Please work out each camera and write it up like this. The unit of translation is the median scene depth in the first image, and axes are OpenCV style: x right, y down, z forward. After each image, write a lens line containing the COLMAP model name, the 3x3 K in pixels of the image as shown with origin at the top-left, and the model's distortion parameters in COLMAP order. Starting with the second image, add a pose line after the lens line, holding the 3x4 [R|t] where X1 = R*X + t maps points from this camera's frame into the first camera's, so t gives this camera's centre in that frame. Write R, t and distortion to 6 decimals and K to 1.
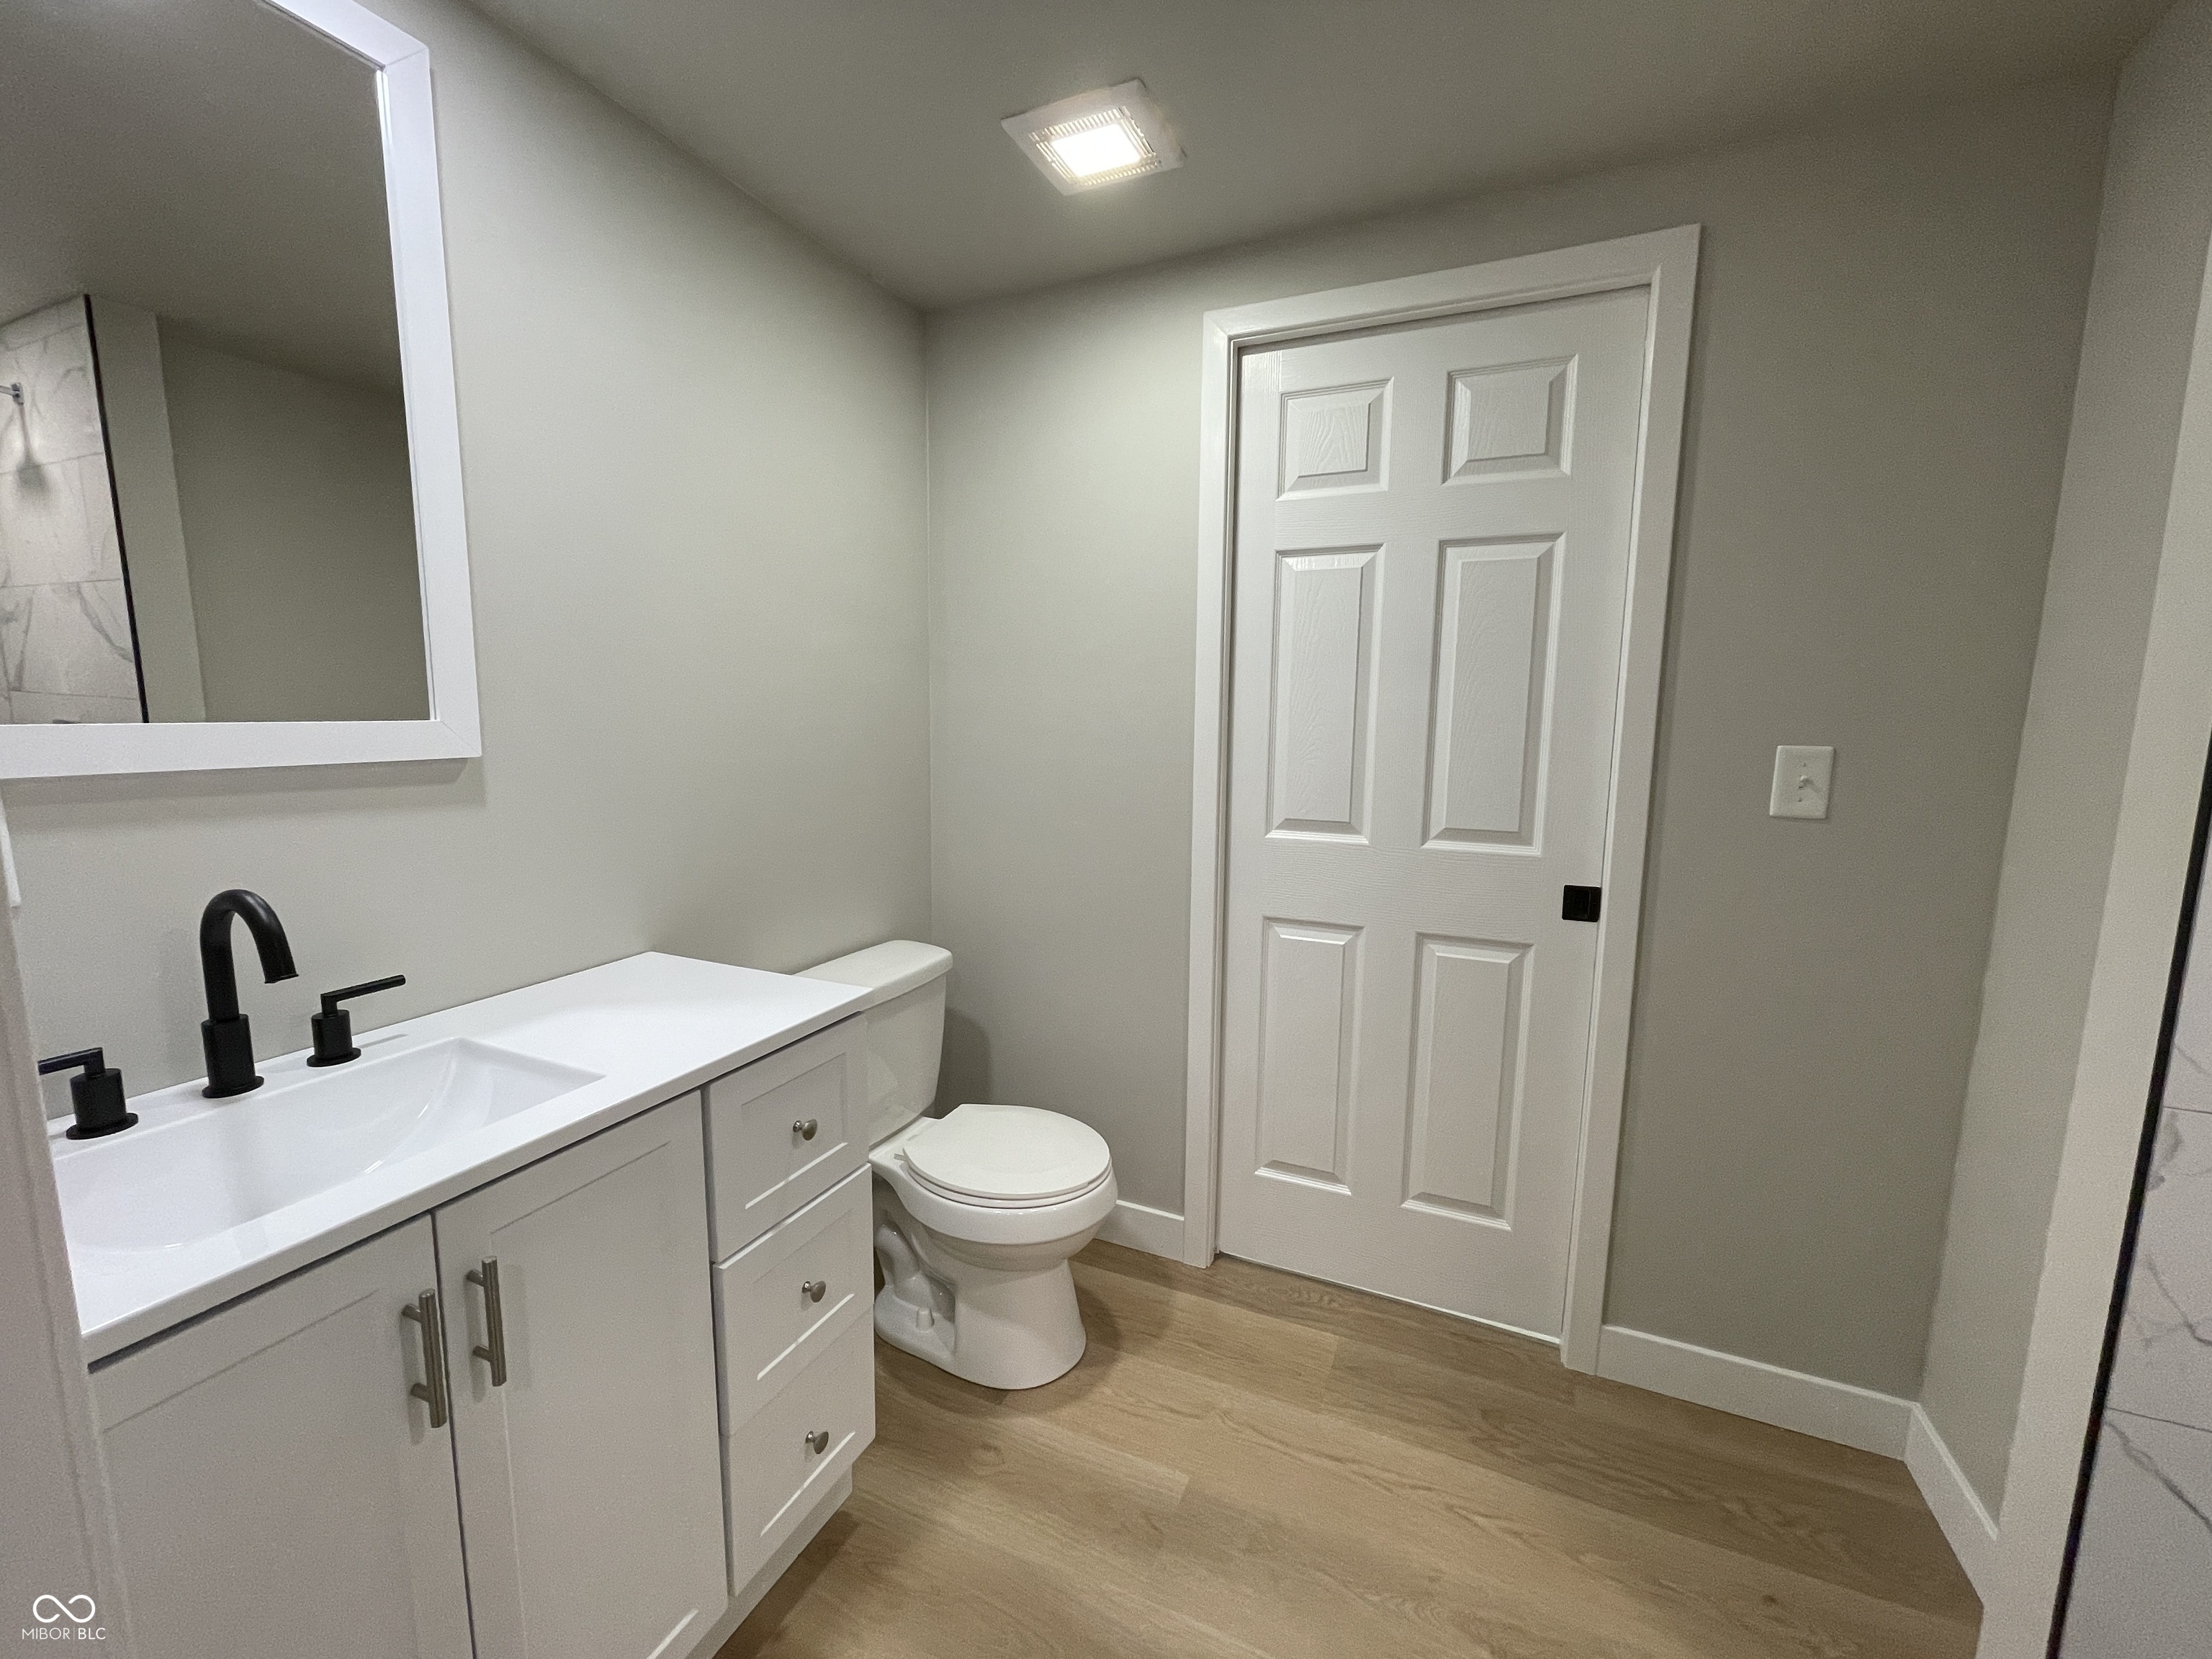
lens RADIAL K [[879.0, 0, 1070.4], [0, 879.0, 828.3], [0, 0, 1]] dist [-0.002502, 0.000323]
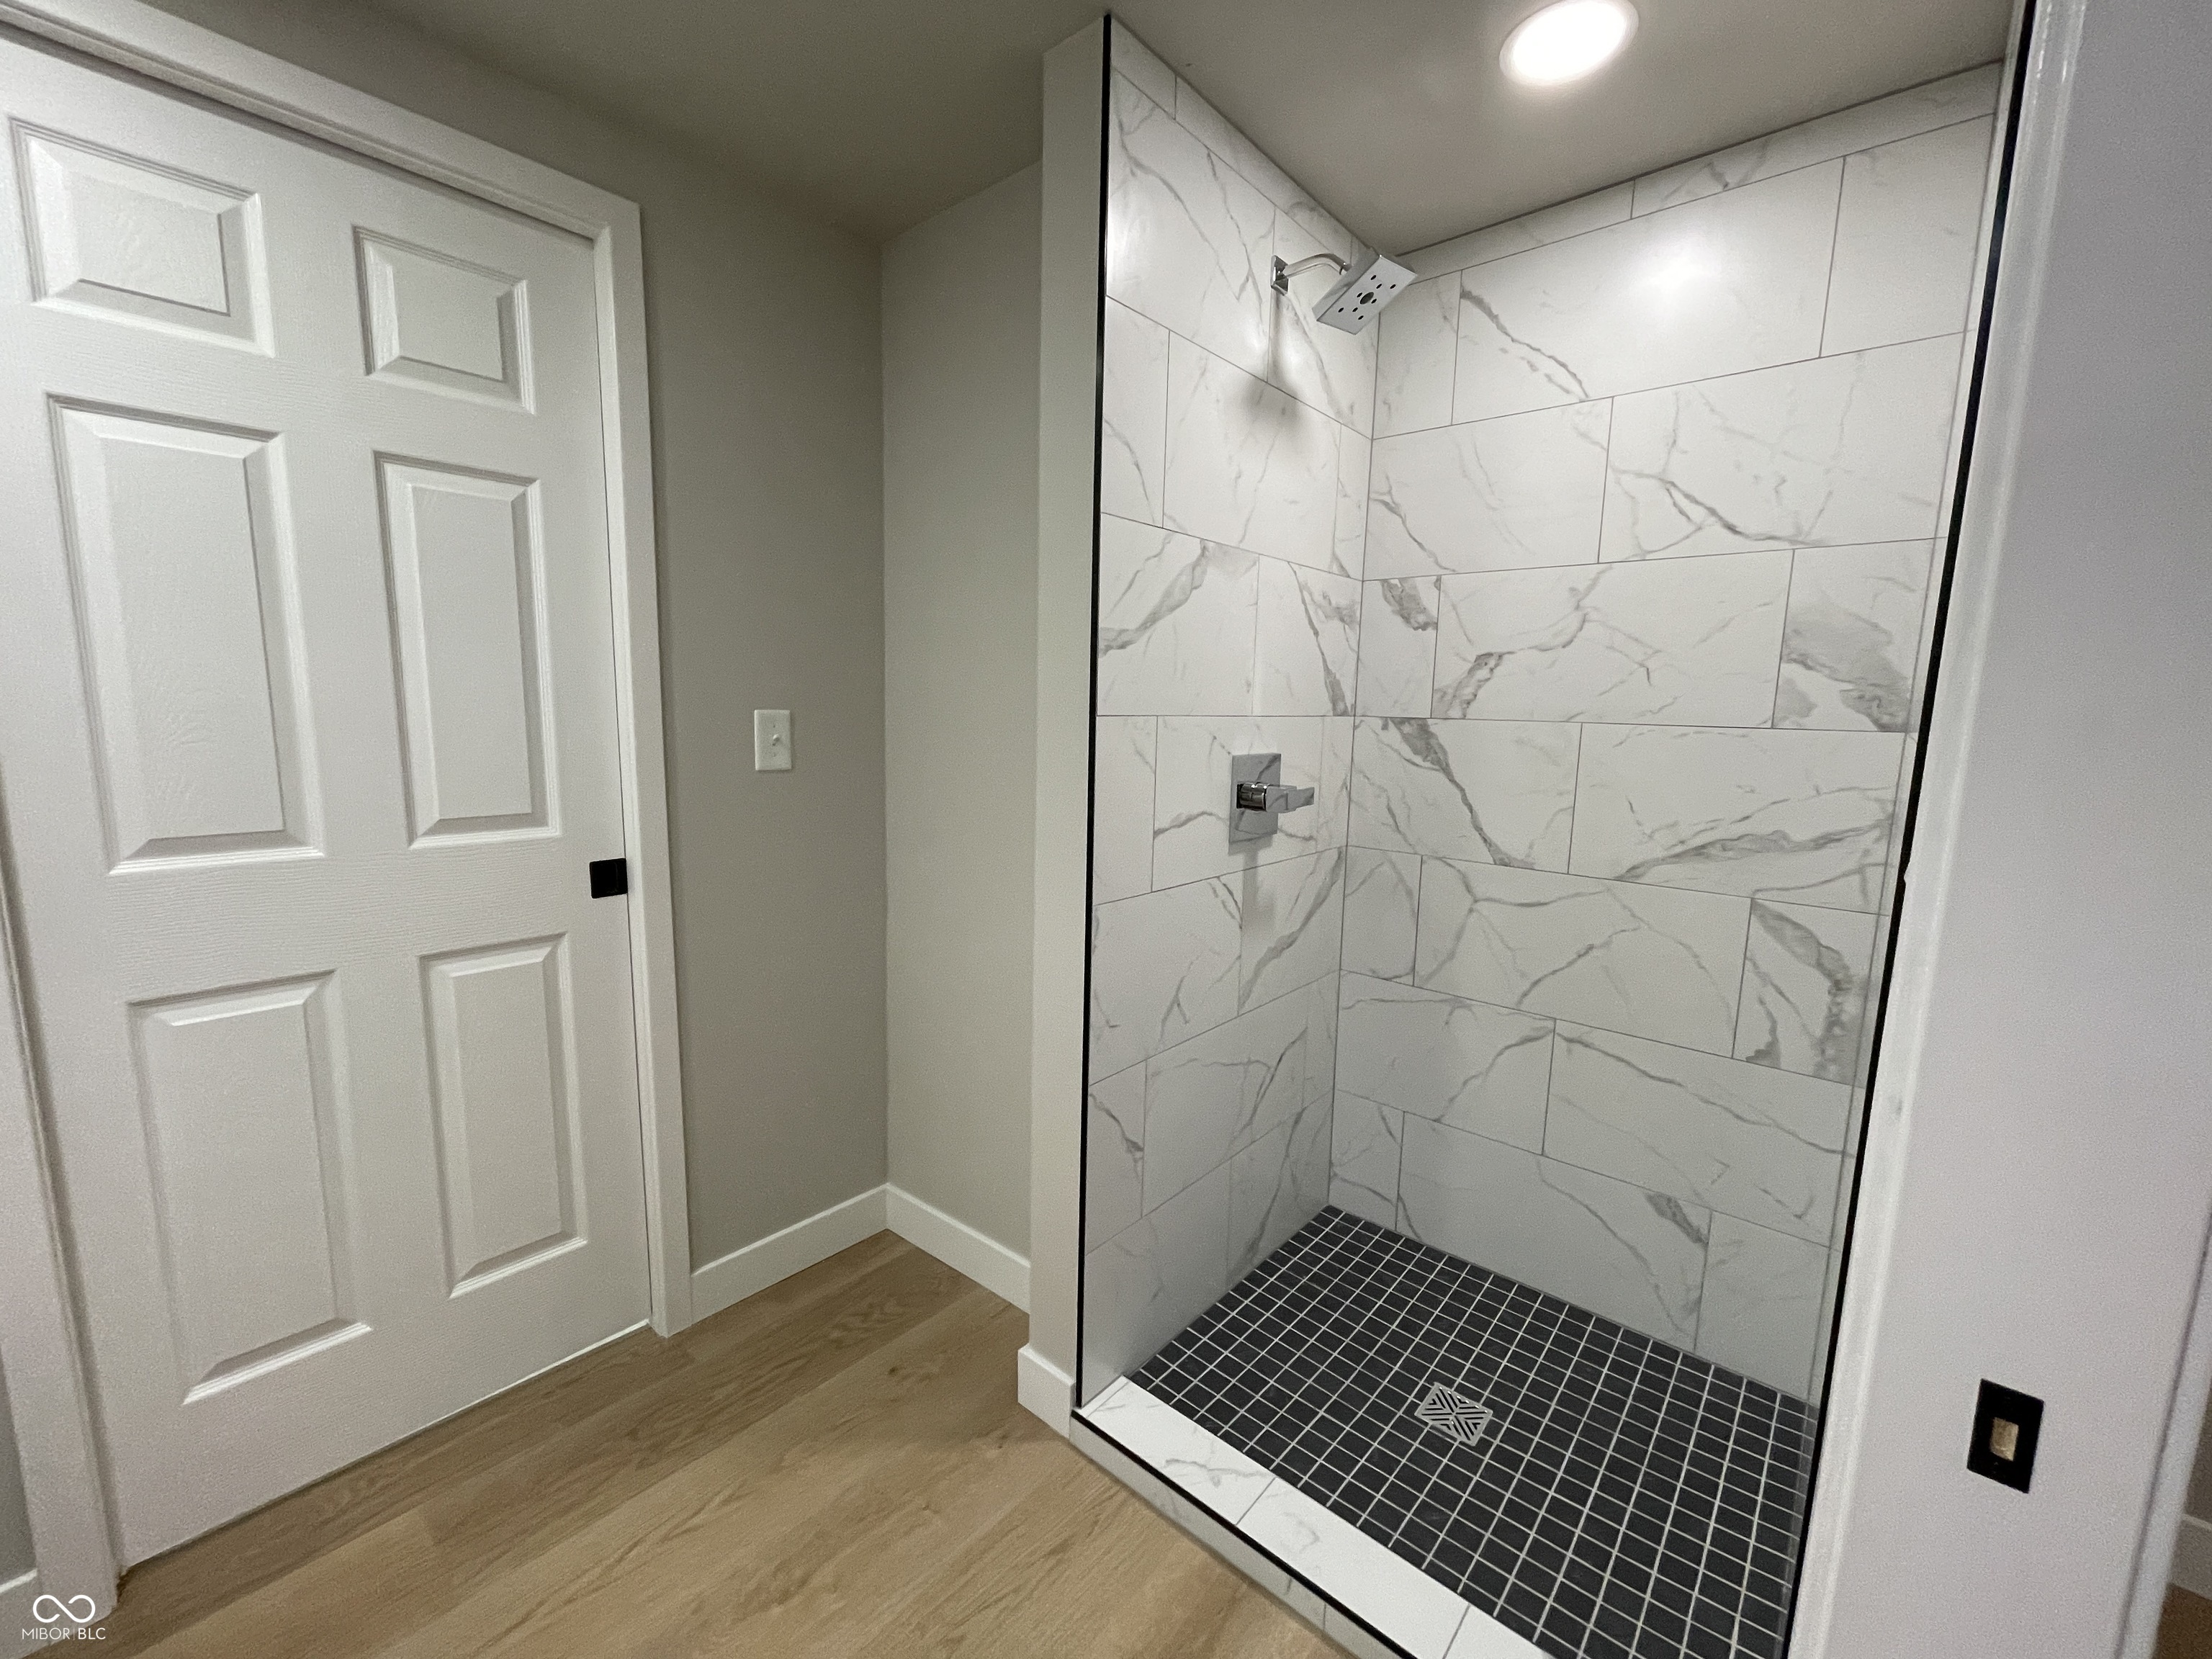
lens RADIAL K [[906.7, 0, 1099.0], [0, 906.7, 831.6], [0, 0, 1]] dist [0.000004, 0.000099]
pose [[0.286226, -0.137956, 0.948179, -0.198602], [0.111894, 0.987622, 0.109917, -0.013851], [-0.951606, 0.074634, 0.298120, 0.183063]]
